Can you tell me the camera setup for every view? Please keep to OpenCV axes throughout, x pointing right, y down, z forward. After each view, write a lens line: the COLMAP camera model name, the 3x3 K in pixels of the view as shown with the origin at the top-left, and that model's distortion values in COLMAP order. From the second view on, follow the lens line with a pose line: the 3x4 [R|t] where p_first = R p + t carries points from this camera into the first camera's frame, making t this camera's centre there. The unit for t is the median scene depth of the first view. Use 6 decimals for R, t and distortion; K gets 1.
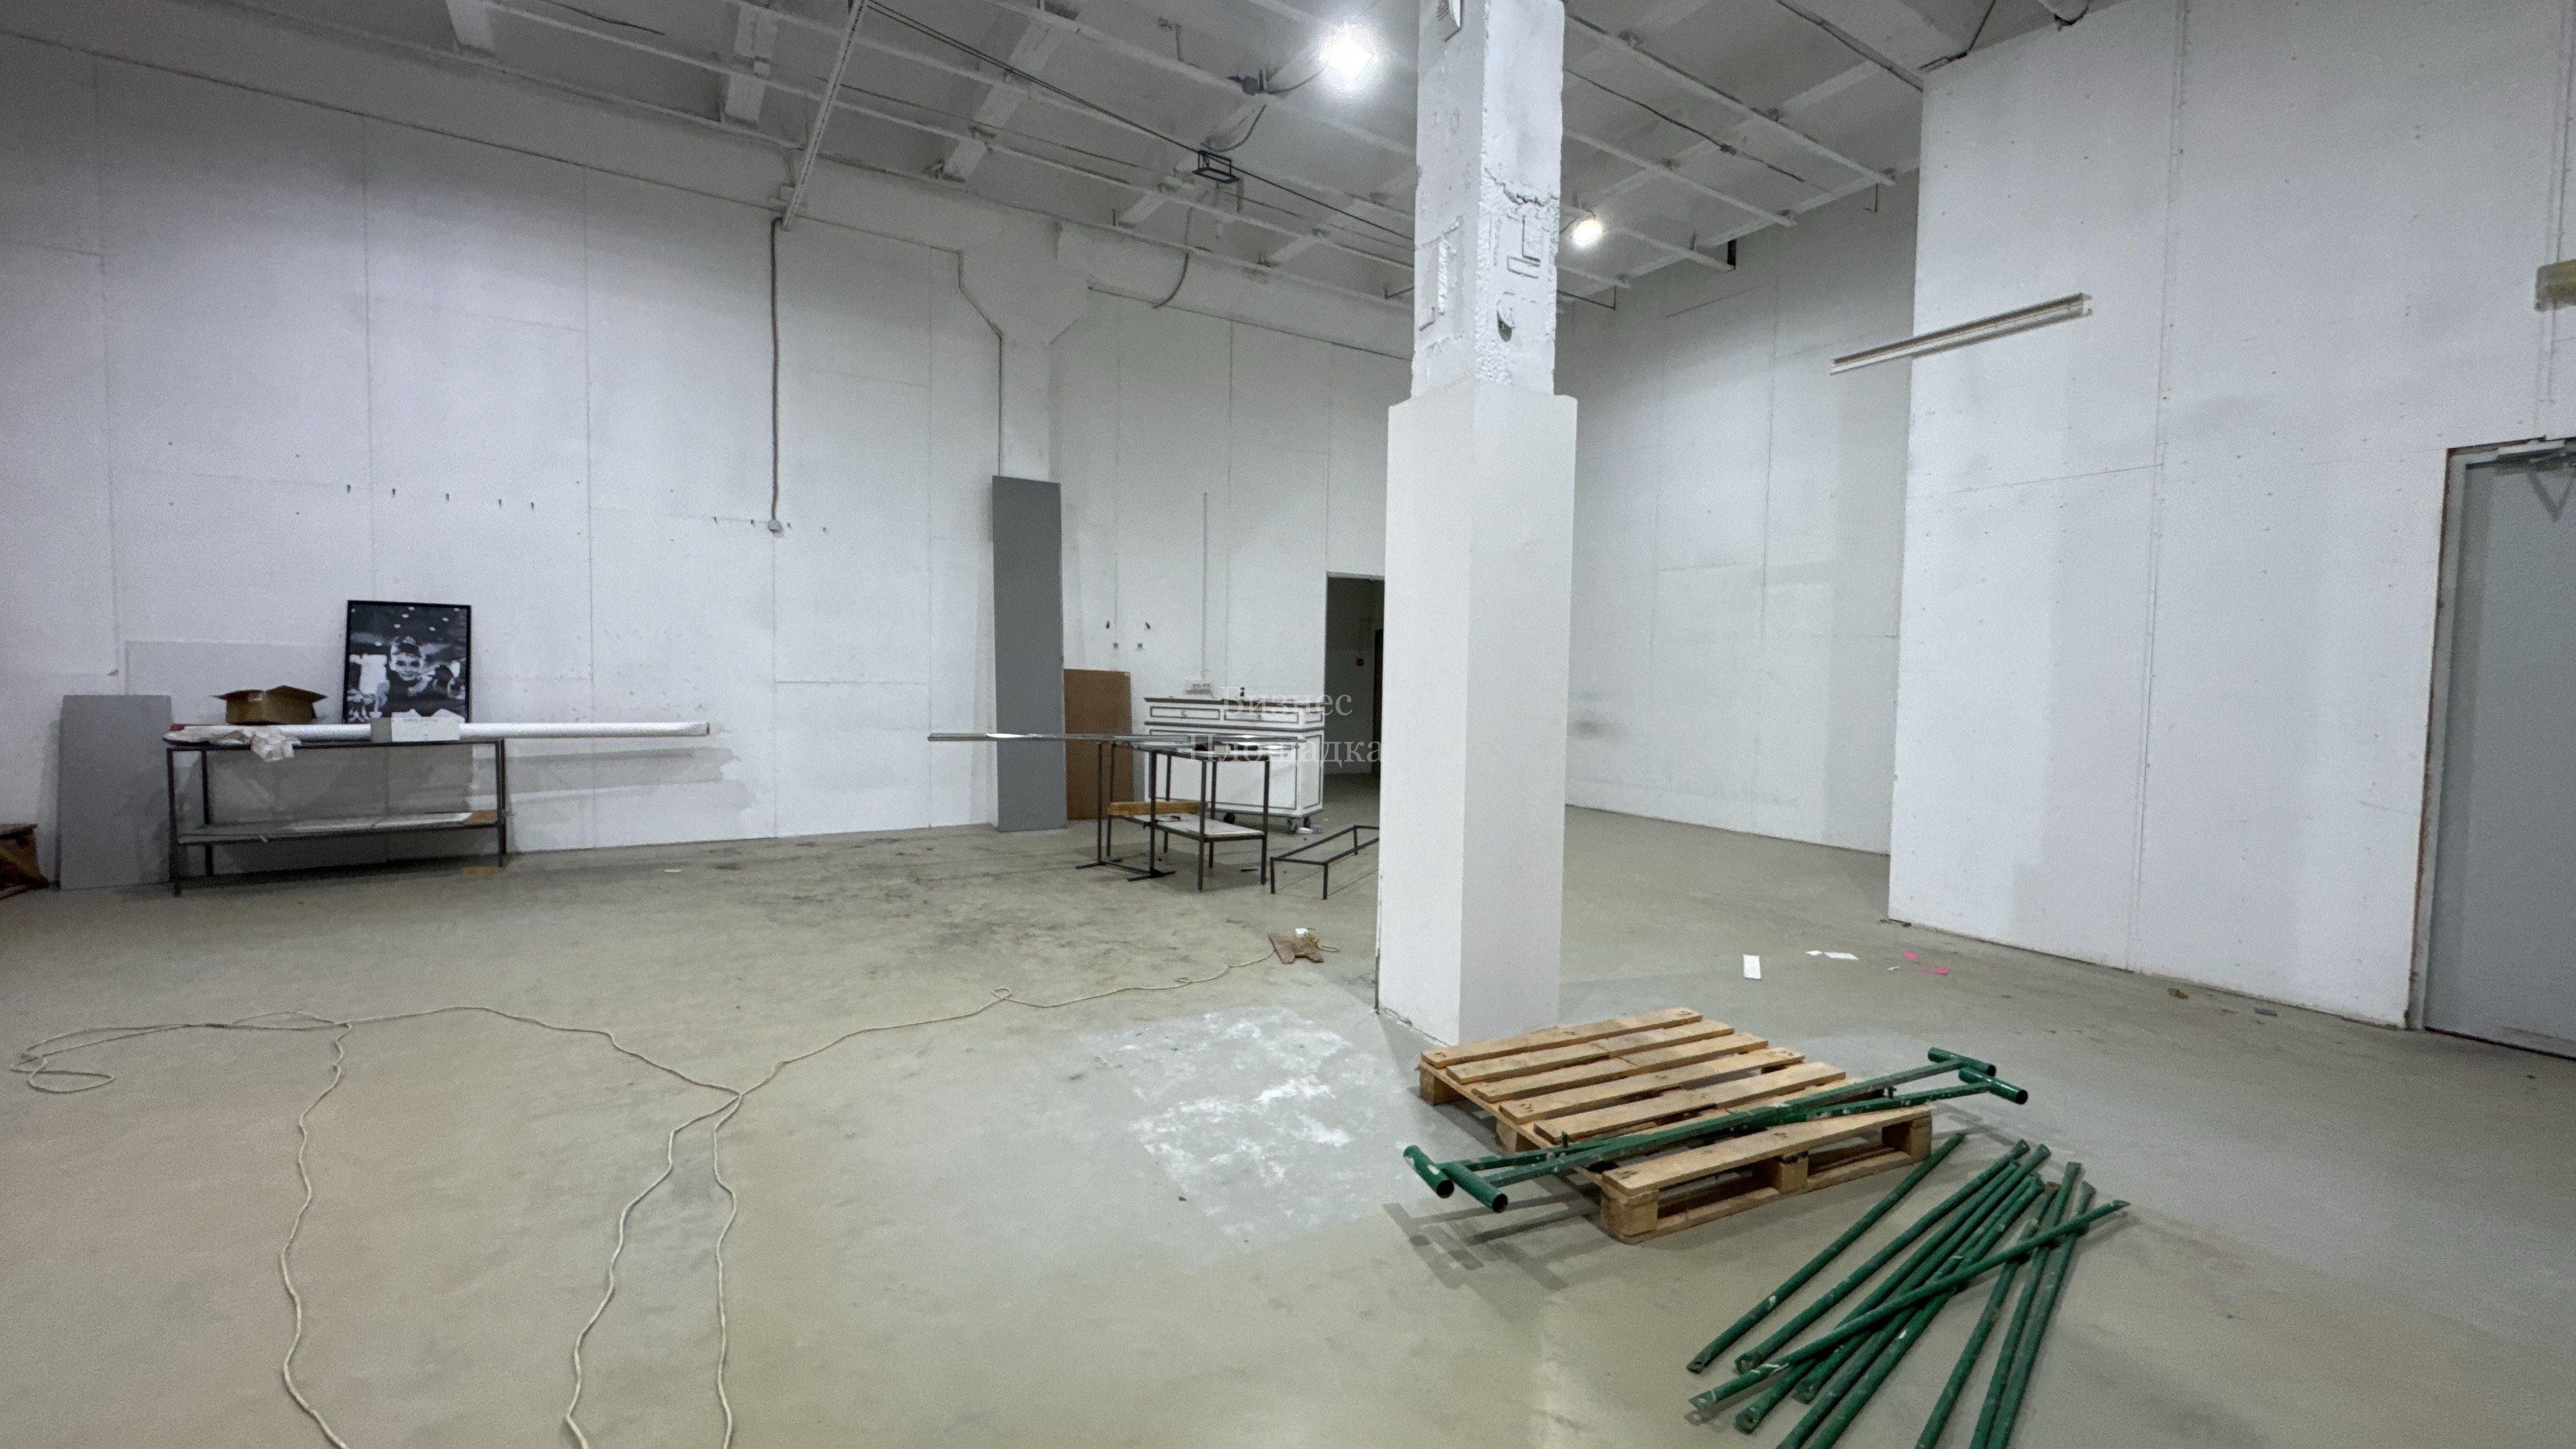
lens RADIAL K [[1025.6, 0, 1285.3], [0, 1025.6, 718.9], [0, 0, 1]] dist [-0.001632, -0.000117]
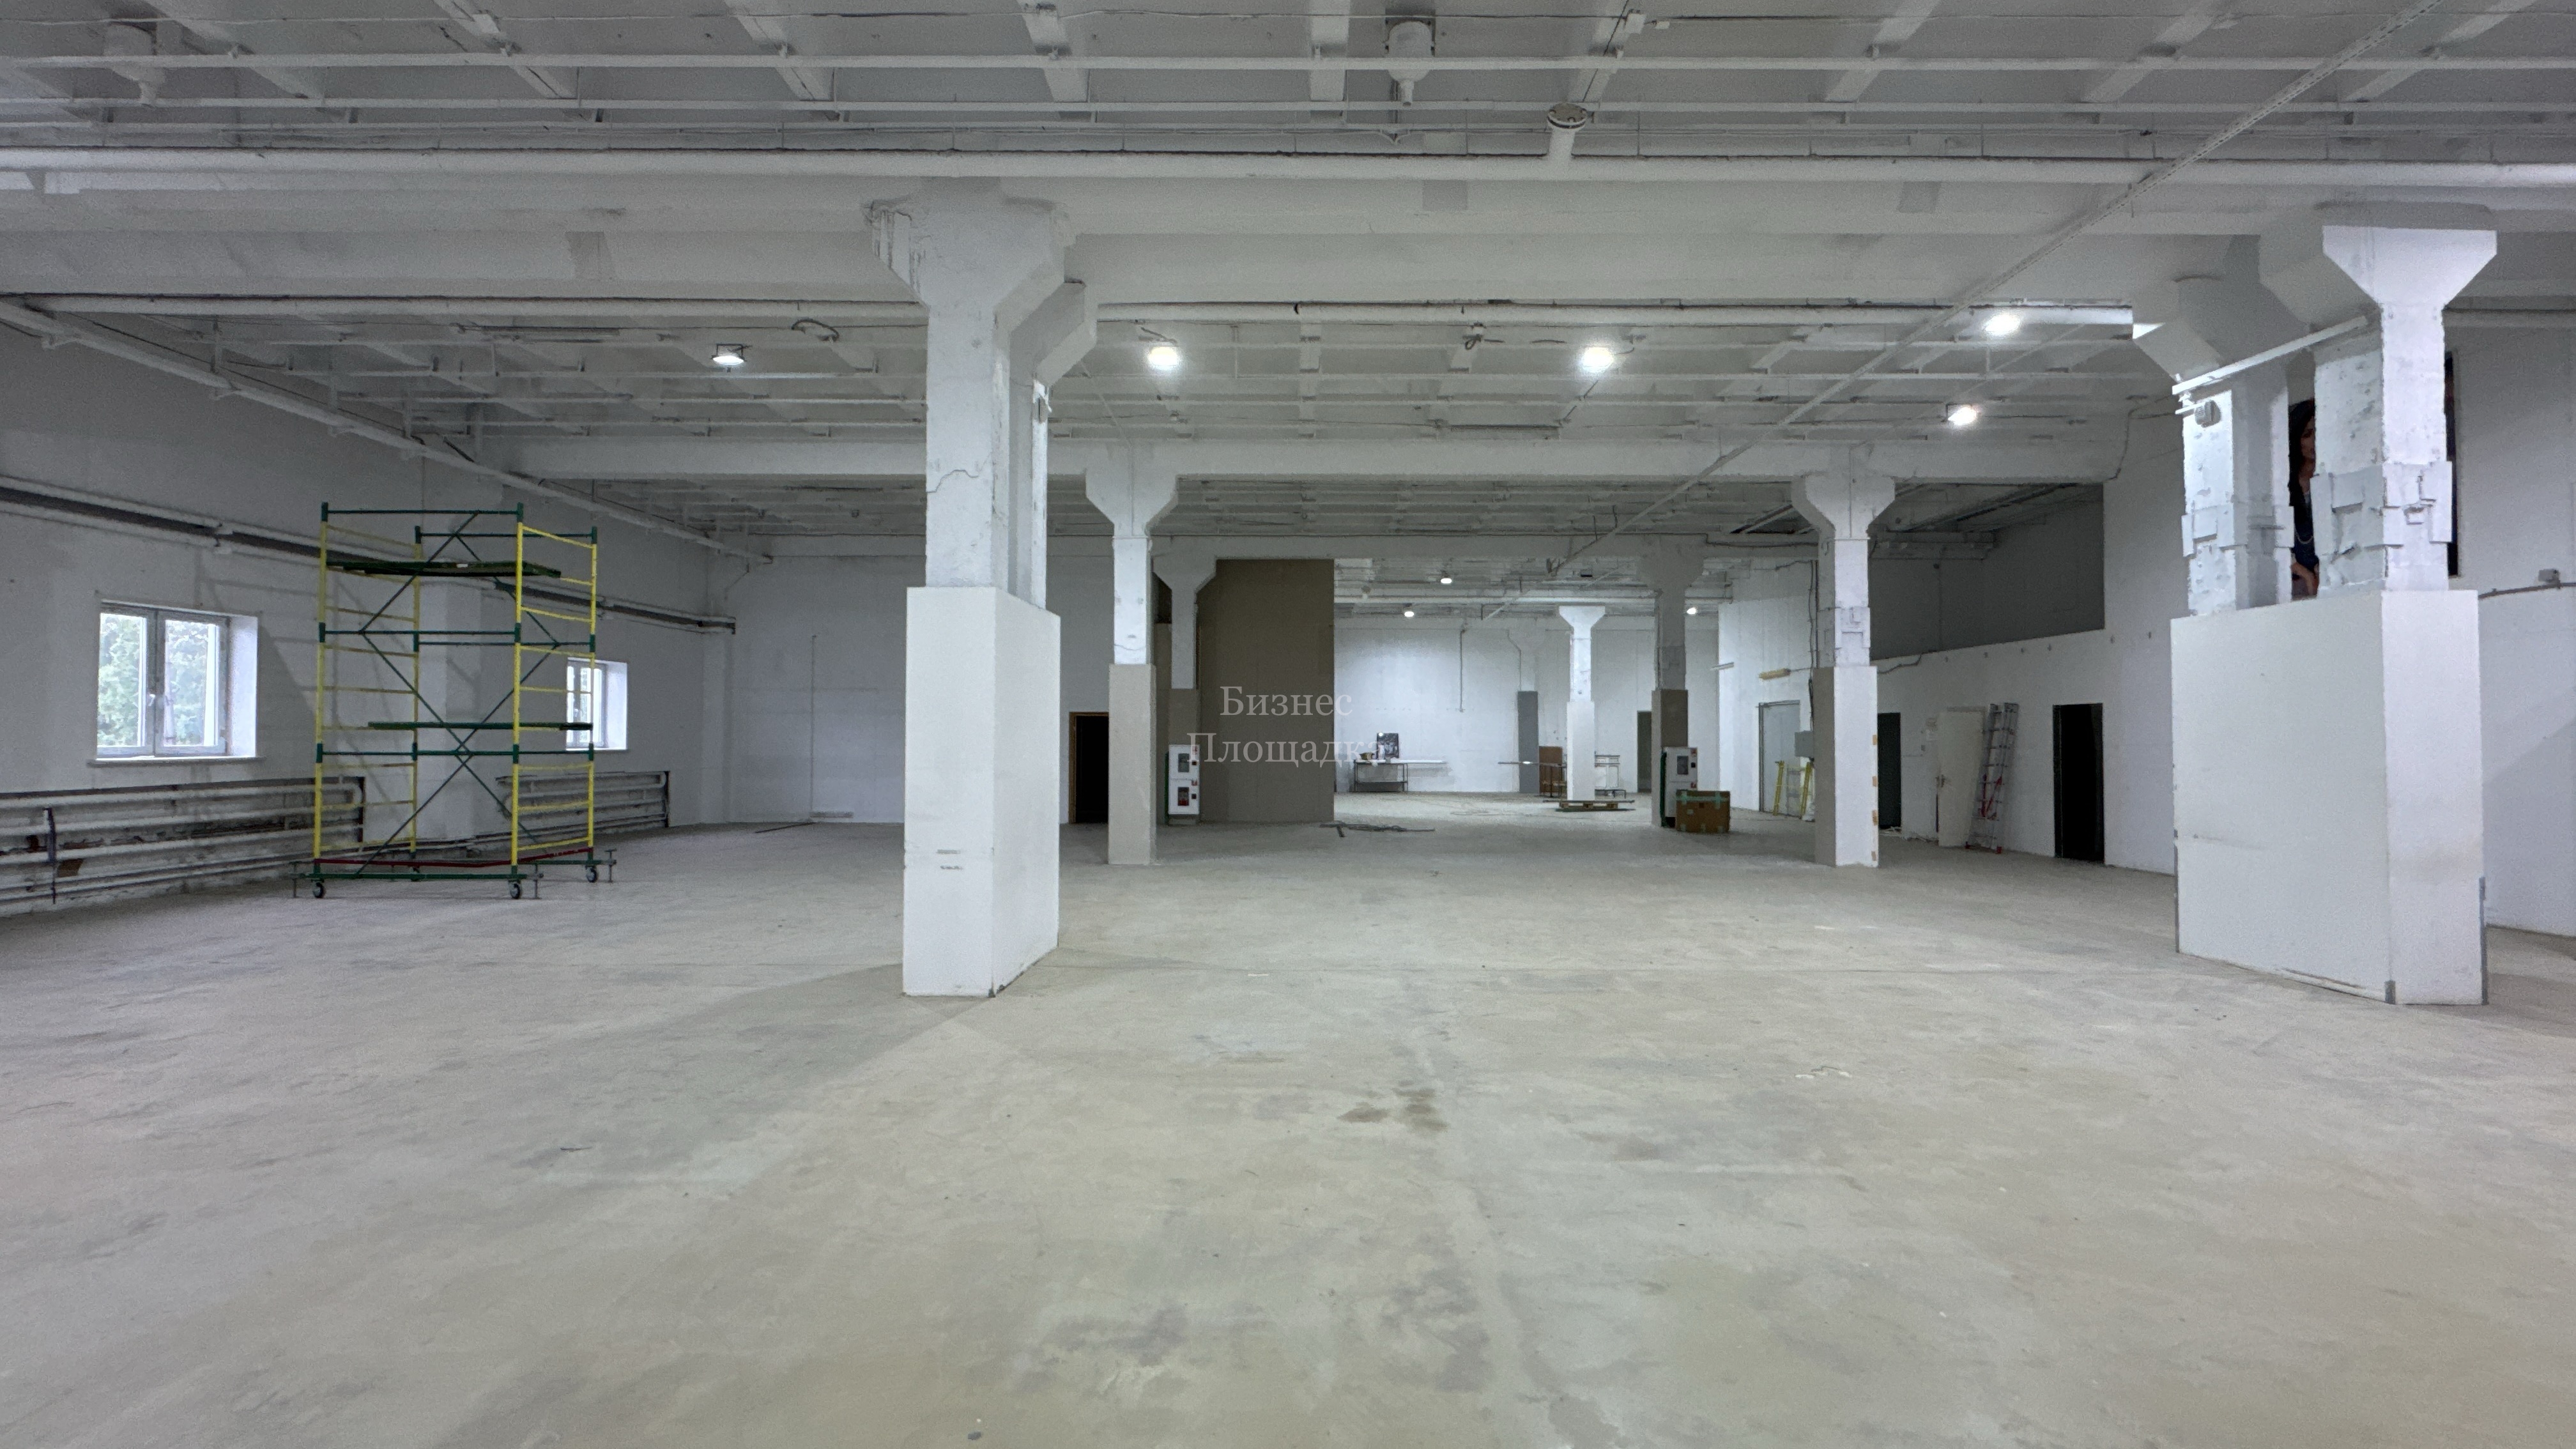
lens RADIAL K [[1025.6, 0, 1287.9], [0, 1025.6, 720.6], [0, 0, 1]] dist [-0.001632, -0.000117]
pose [[0.840051, -0.027456, -0.541812, 1.266029], [-0.010642, 0.997692, -0.067056, 0.141589], [0.542403, 0.062096, 0.837820, -3.141871]]
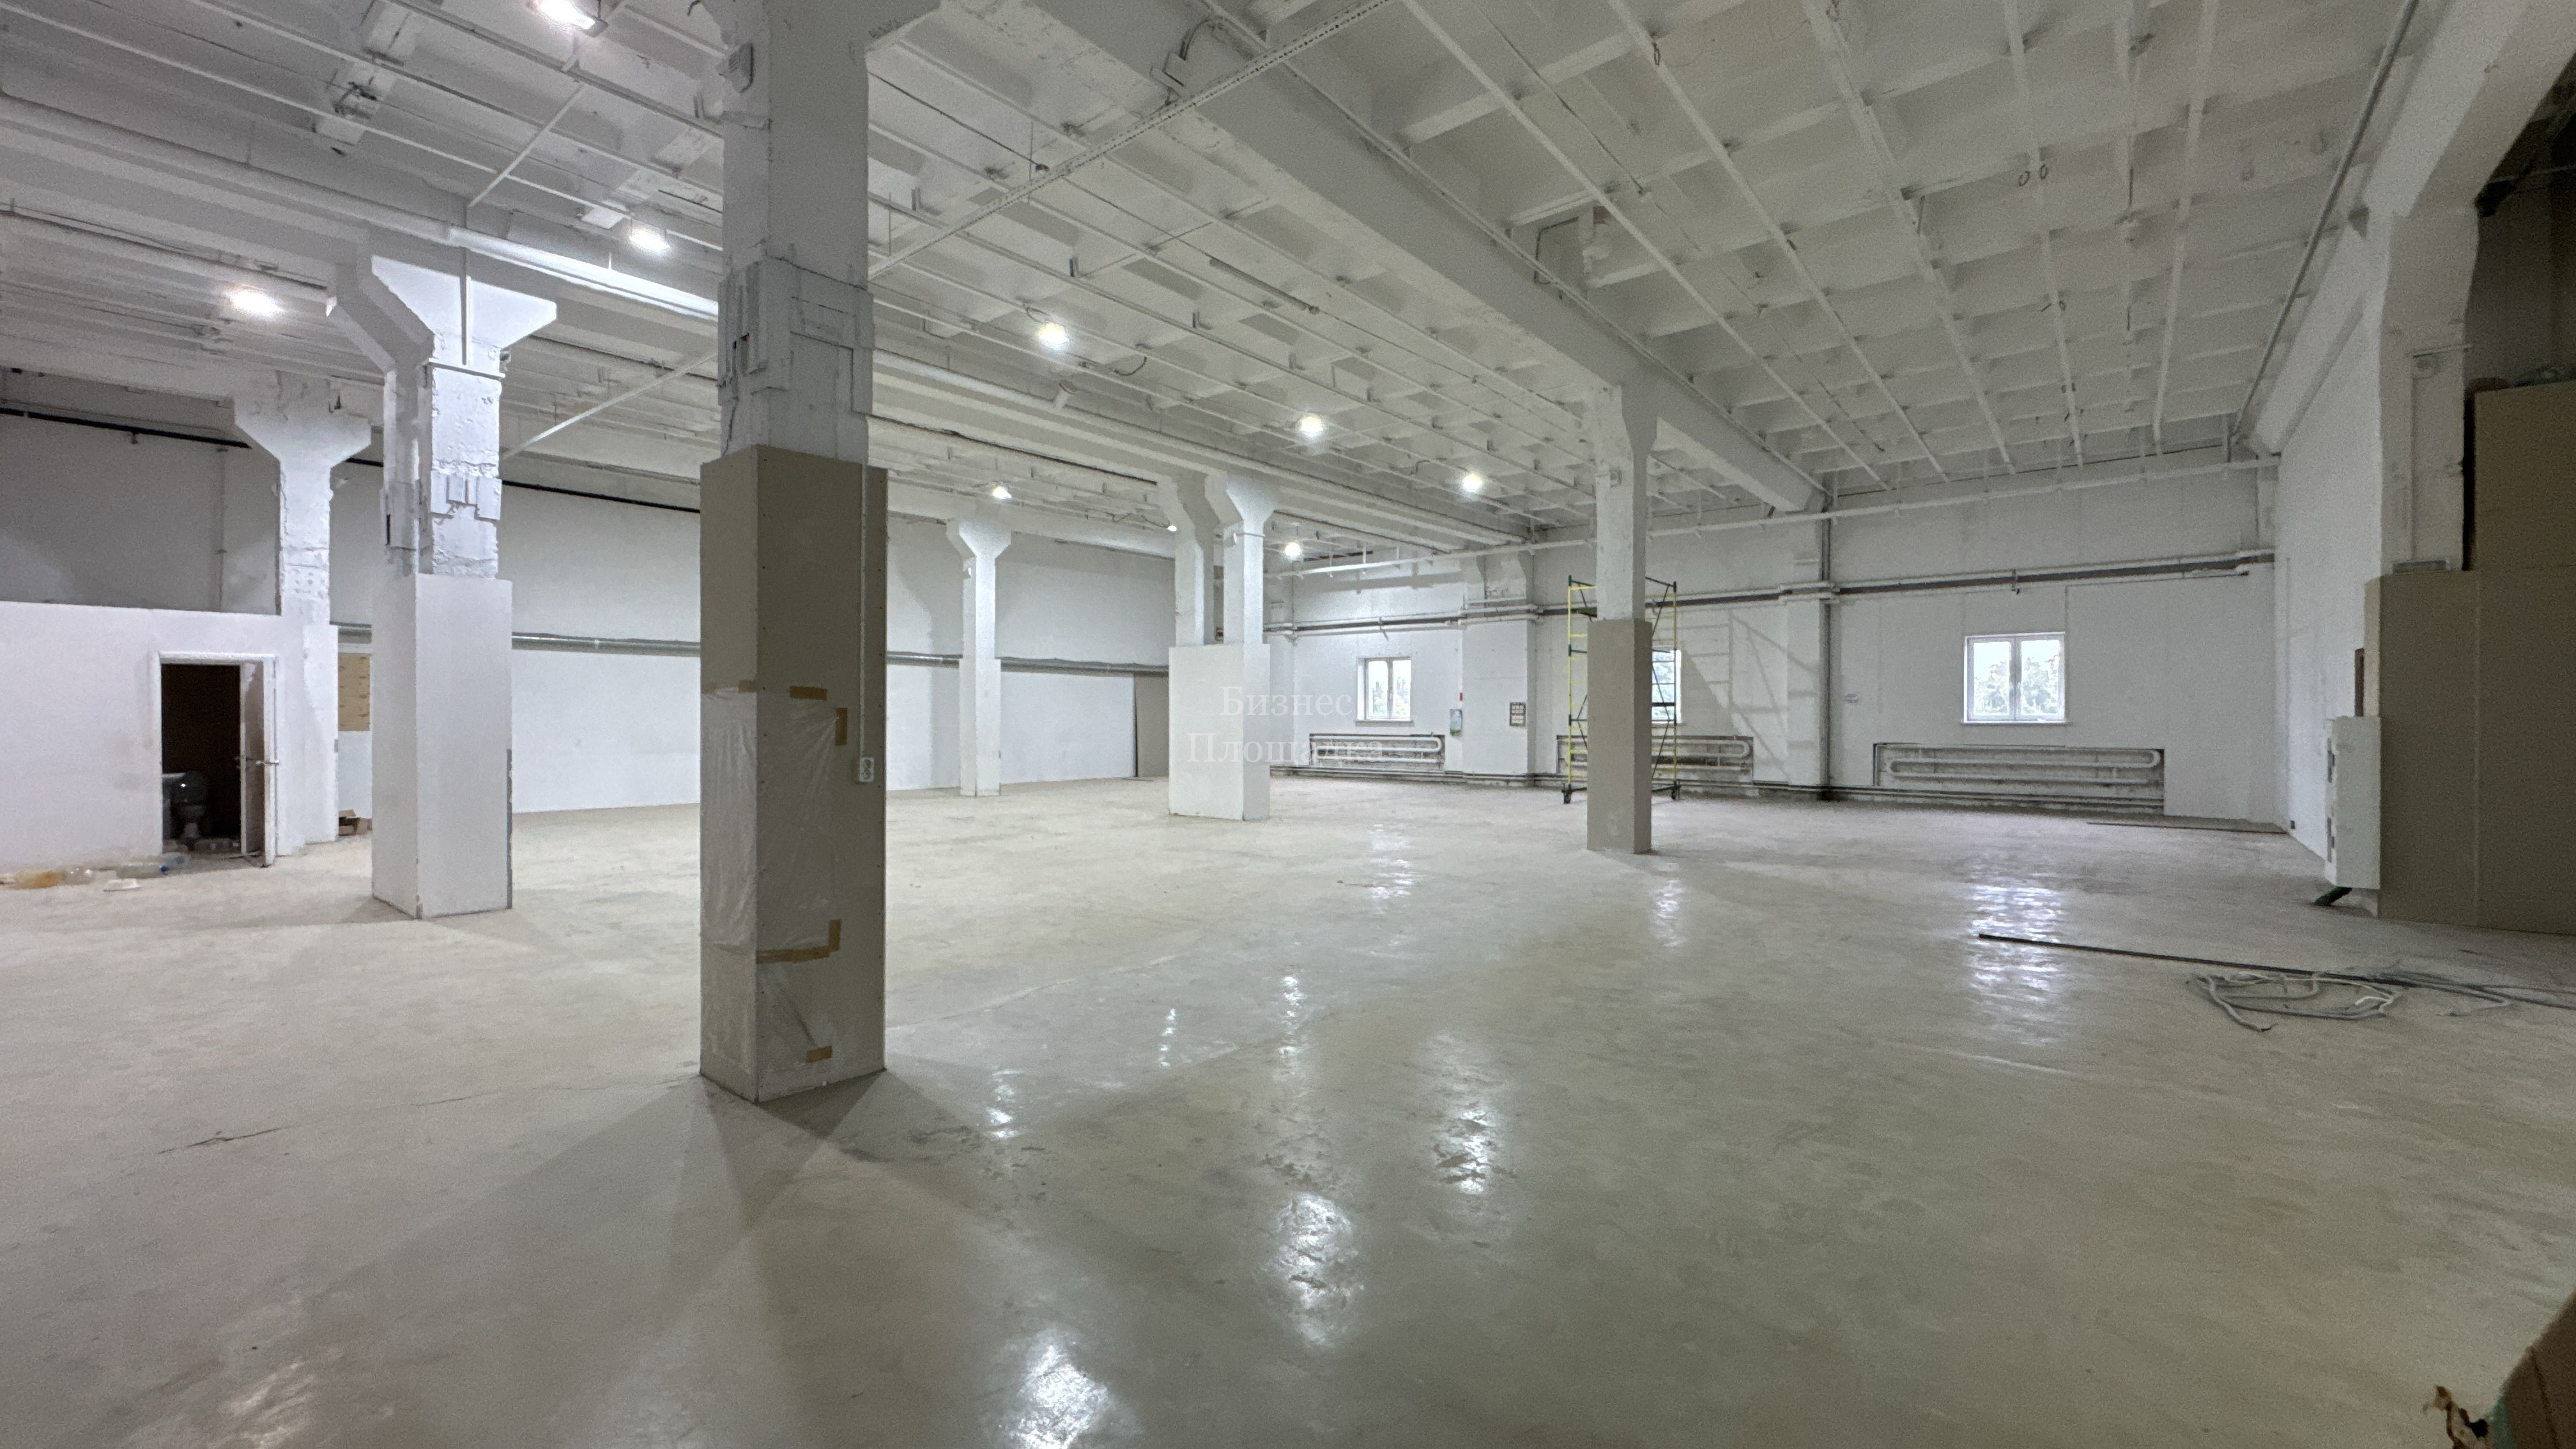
lens RADIAL K [[1025.6, 0, 1289.0], [0, 1025.6, 720.3], [0, 0, 1]] dist [-0.001632, -0.000117]
pose [[-0.947295, -0.019747, -0.319752, 1.002525], [-0.034212, 0.998626, 0.039684, 0.020551], [0.318530, 0.048532, -0.946670, -0.191768]]
